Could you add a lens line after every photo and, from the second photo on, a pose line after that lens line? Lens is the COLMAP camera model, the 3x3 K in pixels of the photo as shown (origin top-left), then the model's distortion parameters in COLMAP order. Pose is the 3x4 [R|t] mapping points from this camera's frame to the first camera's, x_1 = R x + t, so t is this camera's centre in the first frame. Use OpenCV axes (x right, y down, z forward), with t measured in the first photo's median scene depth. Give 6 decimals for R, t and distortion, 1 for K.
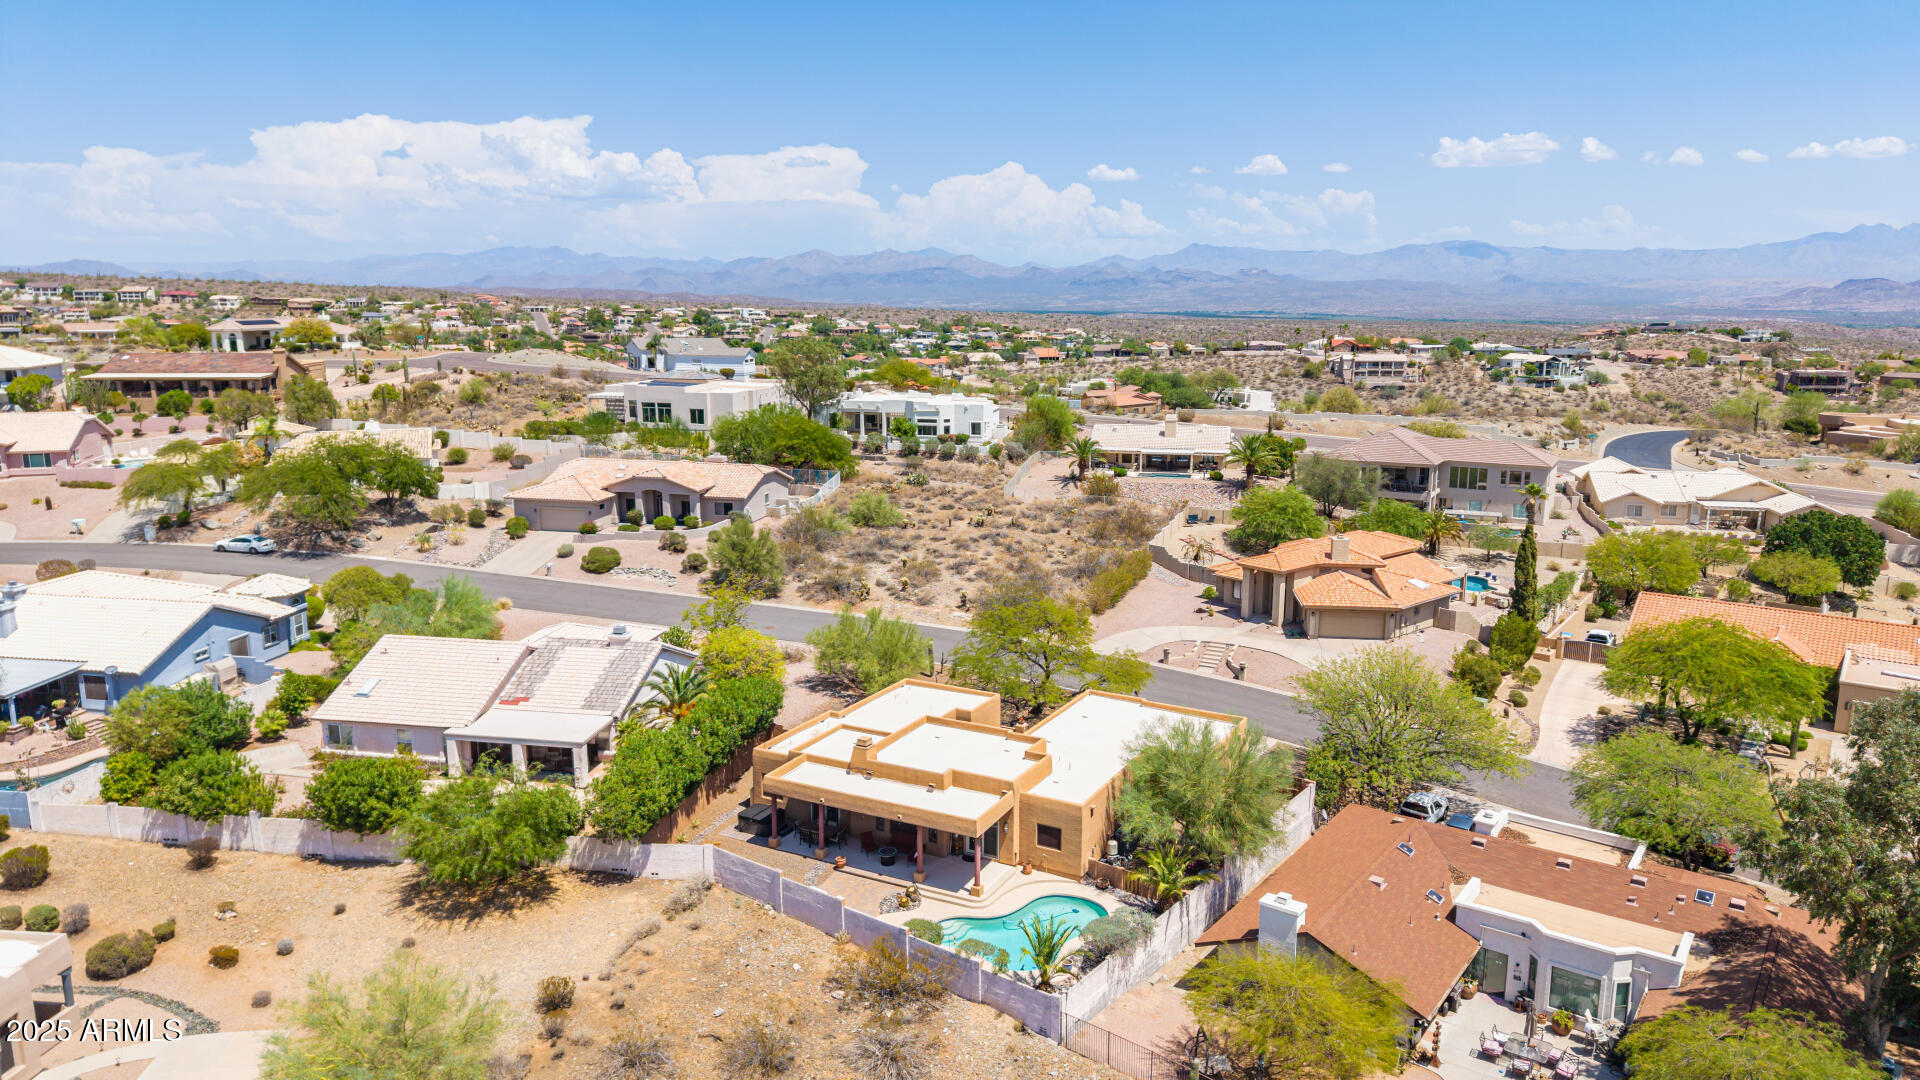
lens RADIAL K [[1284.2, 0, 969.6], [0, 1284.2, 536.4], [0, 0, 1]] dist [0.040844, -0.048350]
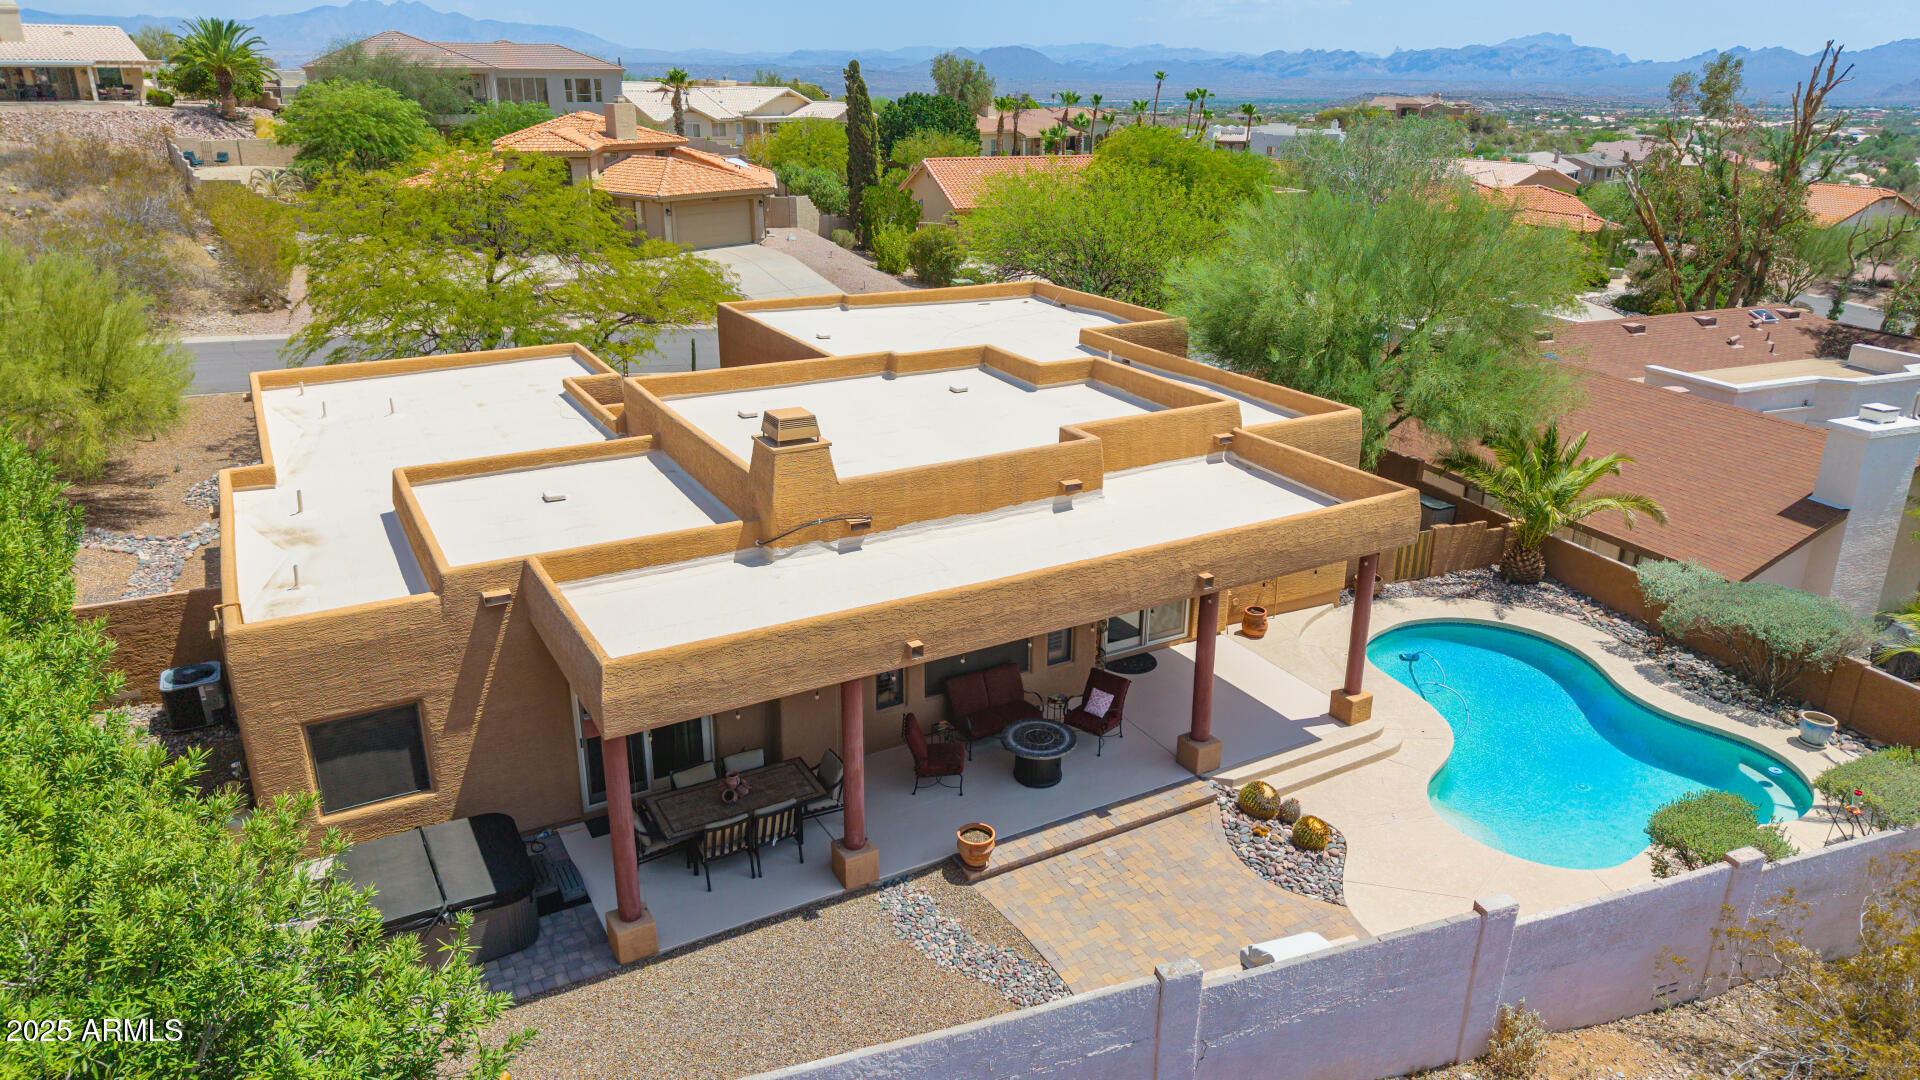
lens RADIAL K [[1284.2, 0, 969.3], [0, 1284.2, 540.0], [0, 0, 1]] dist [0.040844, -0.048350]
pose [[0.536251, -0.289966, 0.792688, -0.149149], [0.156961, 0.957016, 0.243893, 0.066136], [-0.829336, -0.006367, 0.558714, 0.438006]]
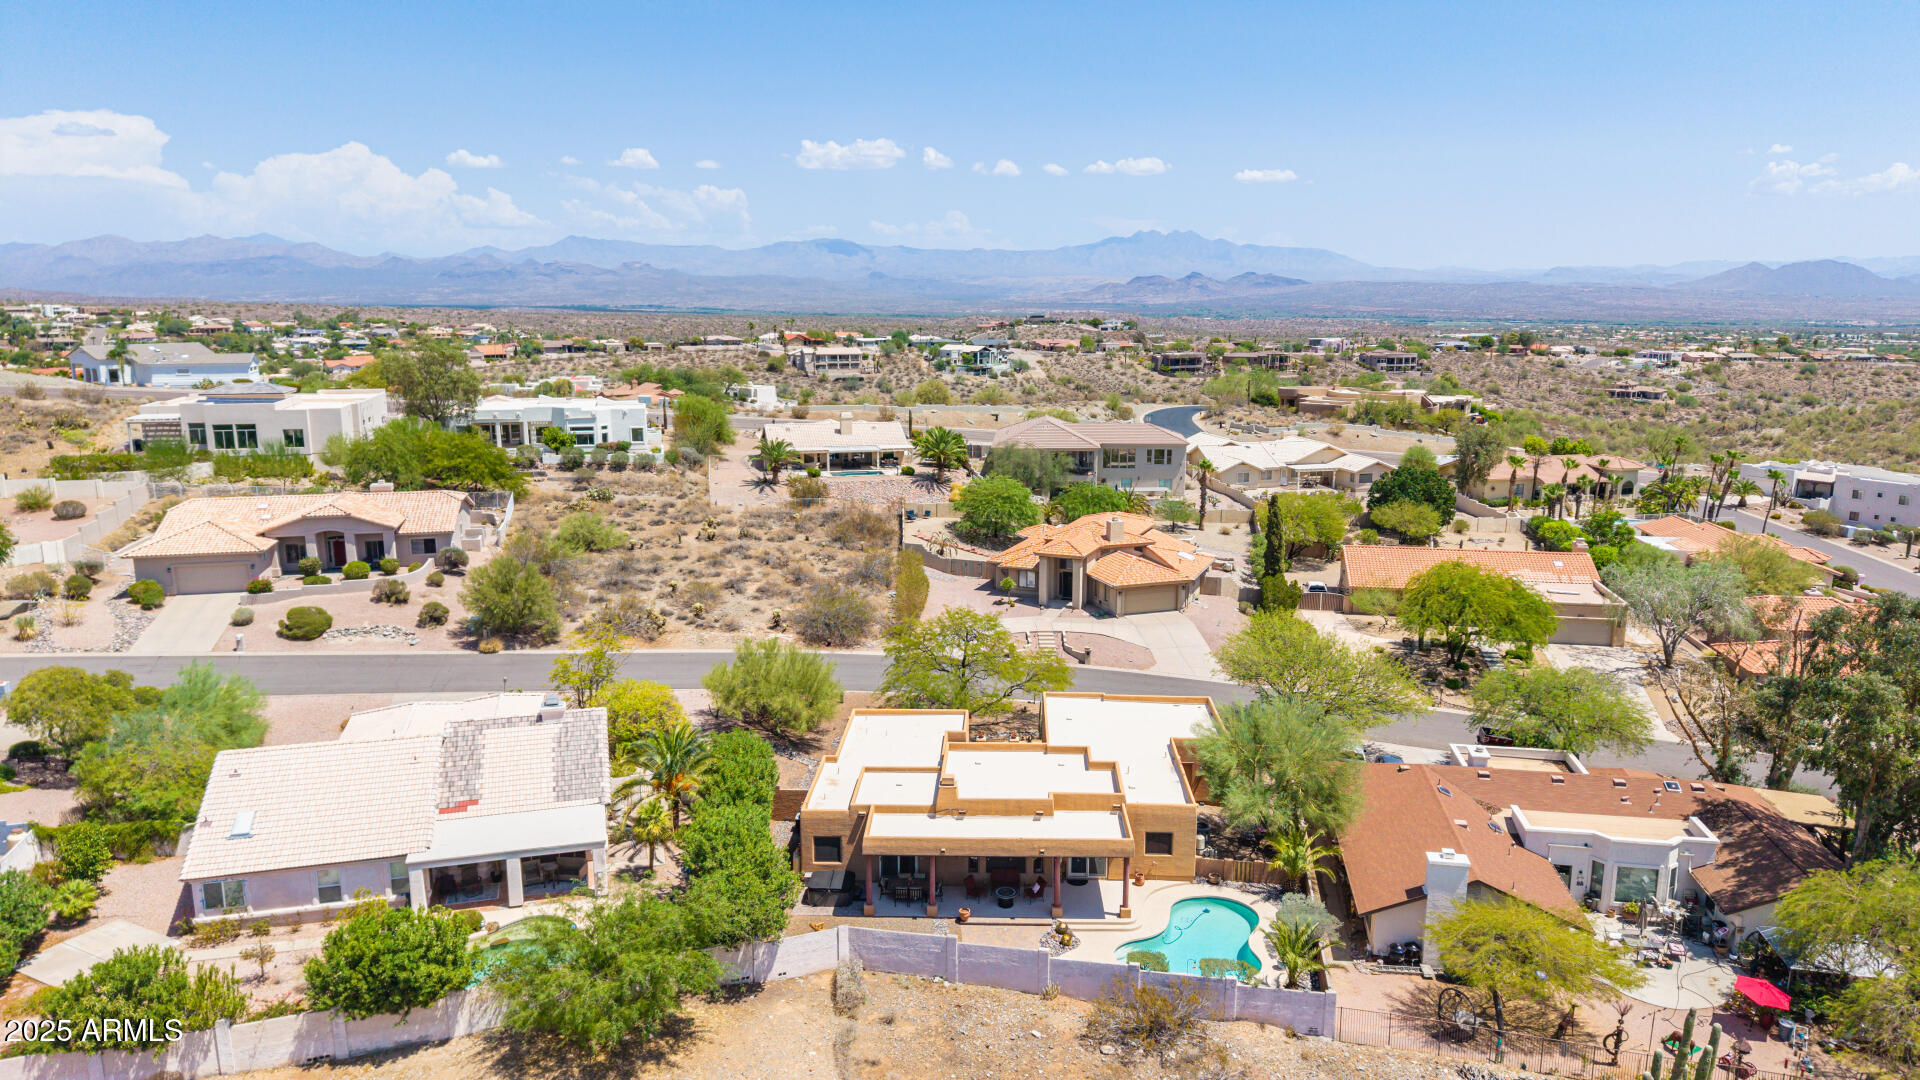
lens RADIAL K [[1284.2, 0, 969.8], [0, 1284.2, 540.1], [0, 0, 1]] dist [0.040844, -0.048350]
pose [[0.894240, -0.087627, 0.438927, -0.242664], [0.084579, 0.996063, 0.026536, -0.017612], [-0.439524, 0.013394, 0.898131, 0.090309]]
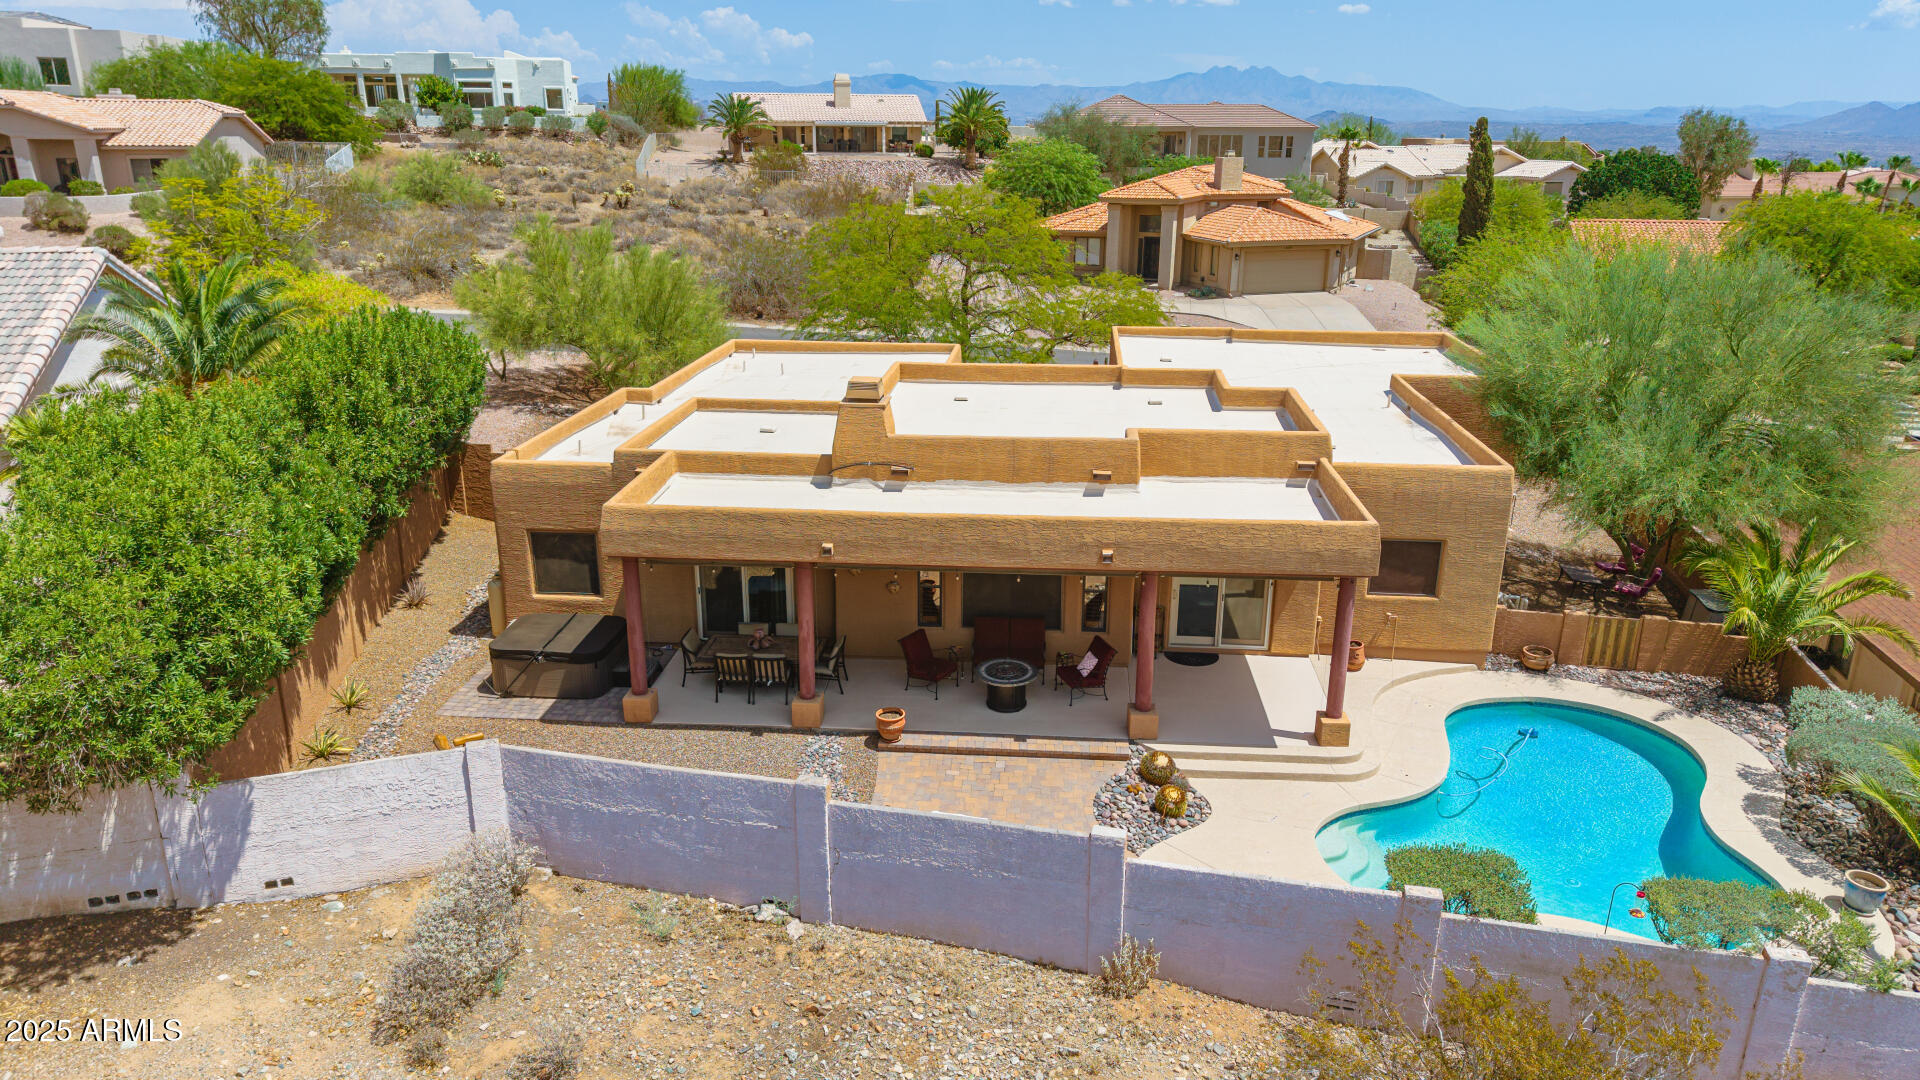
lens RADIAL K [[1284.2, 0, 965.6], [0, 1284.2, 538.0], [0, 0, 1]] dist [0.040844, -0.048350]
pose [[0.916554, -0.120961, 0.381178, -0.104235], [0.073918, 0.987977, 0.135782, 0.082737], [-0.393020, -0.096276, 0.914476, 0.354561]]
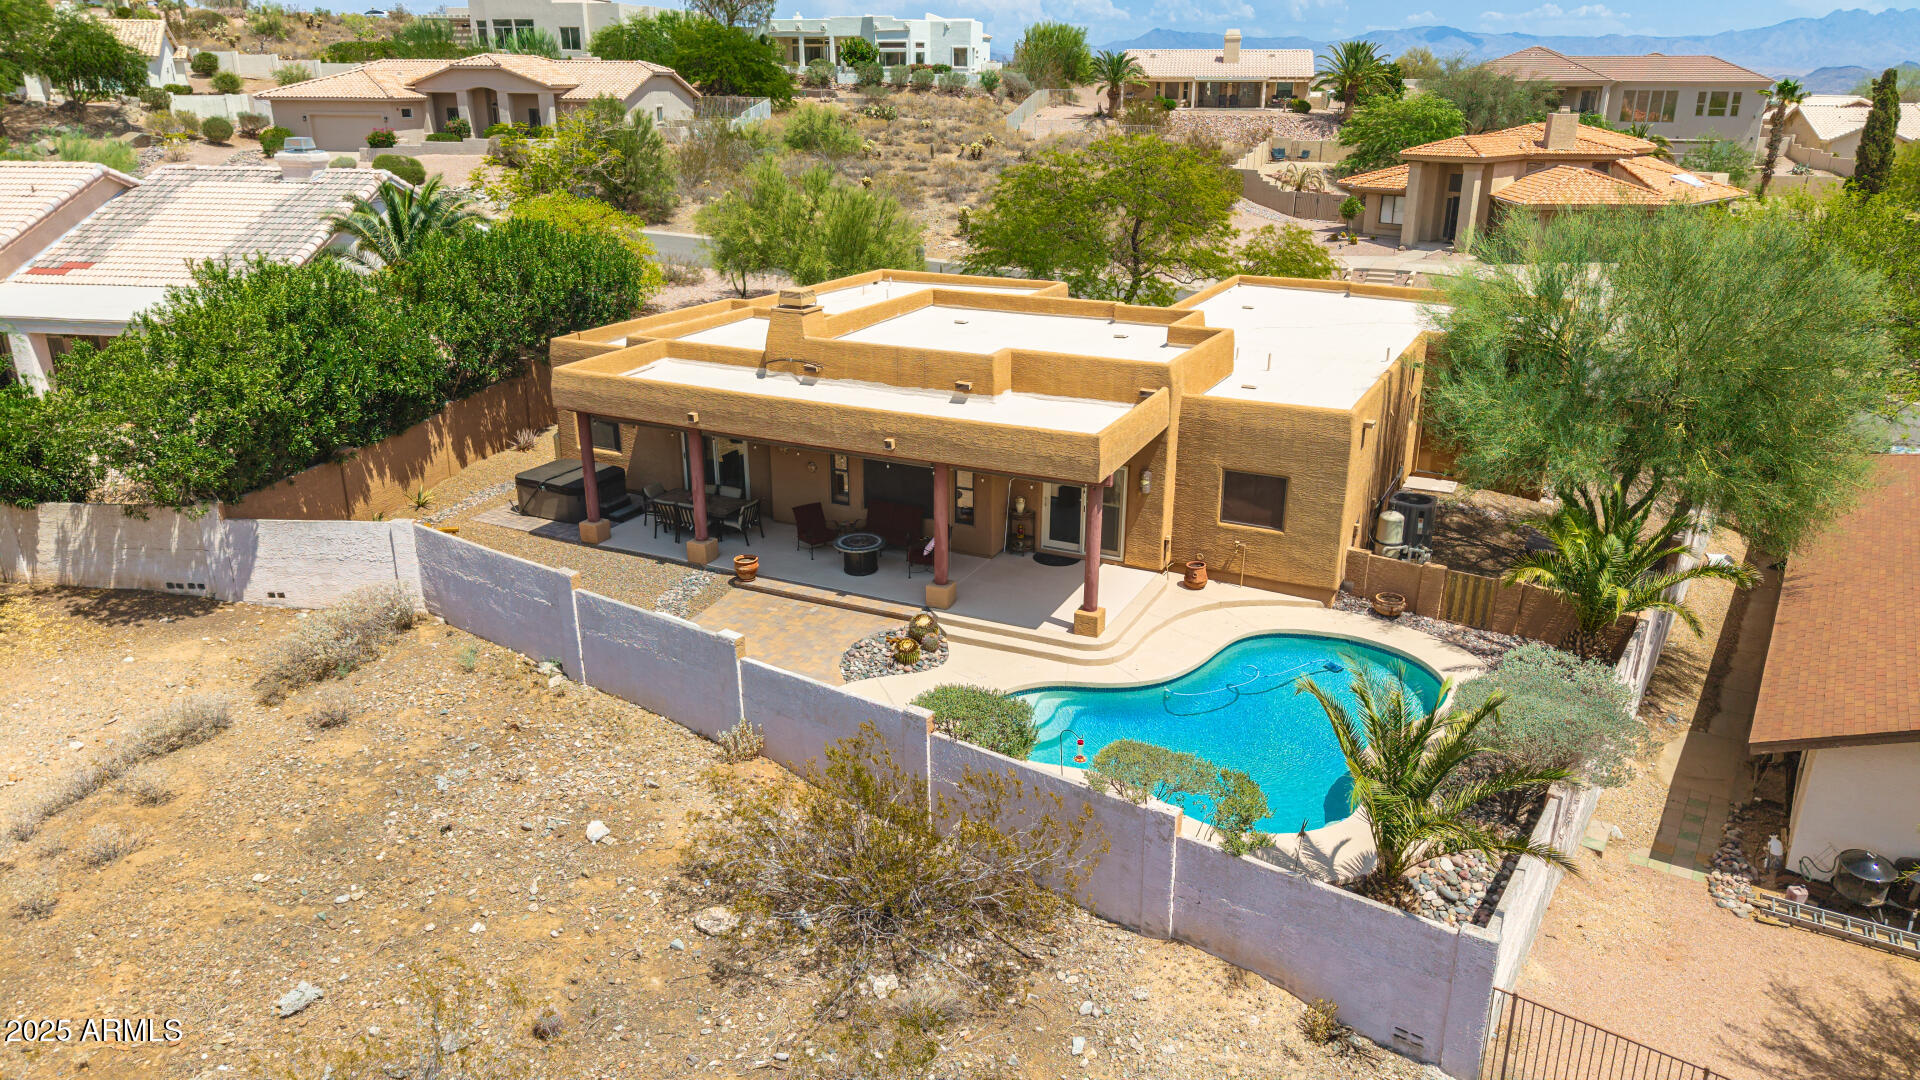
lens RADIAL K [[1284.2, 0, 966.2], [0, 1284.2, 534.6], [0, 0, 1]] dist [0.040844, -0.048350]
pose [[0.999464, -0.010462, 0.031006, -0.021505], [0.005741, 0.988881, 0.148597, 0.093181], [-0.032216, -0.148339, 0.988412, 0.302819]]
